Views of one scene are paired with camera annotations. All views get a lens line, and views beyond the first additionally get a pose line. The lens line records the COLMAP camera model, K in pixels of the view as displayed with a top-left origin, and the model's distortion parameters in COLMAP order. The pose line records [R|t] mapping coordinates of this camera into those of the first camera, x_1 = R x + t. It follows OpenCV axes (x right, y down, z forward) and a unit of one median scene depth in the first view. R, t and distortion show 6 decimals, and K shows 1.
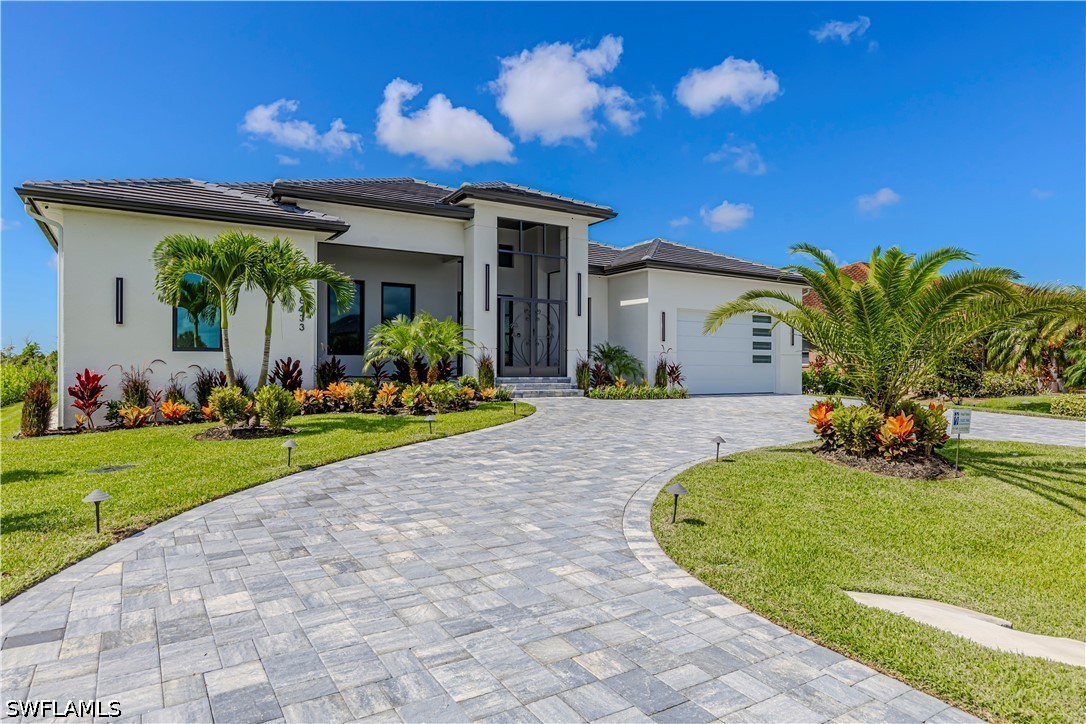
lens RADIAL K [[675.7, 0, 543.9], [0, 675.7, 364.2], [0, 0, 1]] dist [0.004371, 0.000553]
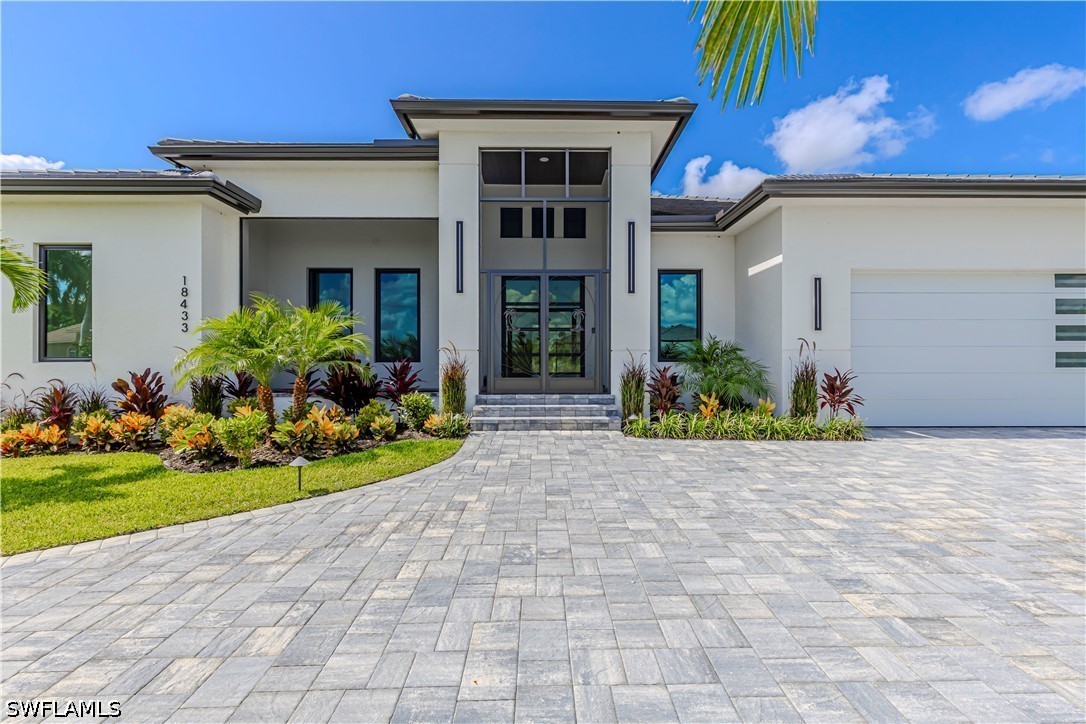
lens RADIAL K [[450.3, 0, 544.2], [0, 450.3, 352.5], [0, 0, 1]] dist [0.000779, -0.000044]
pose [[0.854147, -0.009623, -0.519943, 0.195144], [0.006958, 0.999951, -0.007078, -0.016283], [0.519985, 0.002428, 0.854172, 0.622323]]
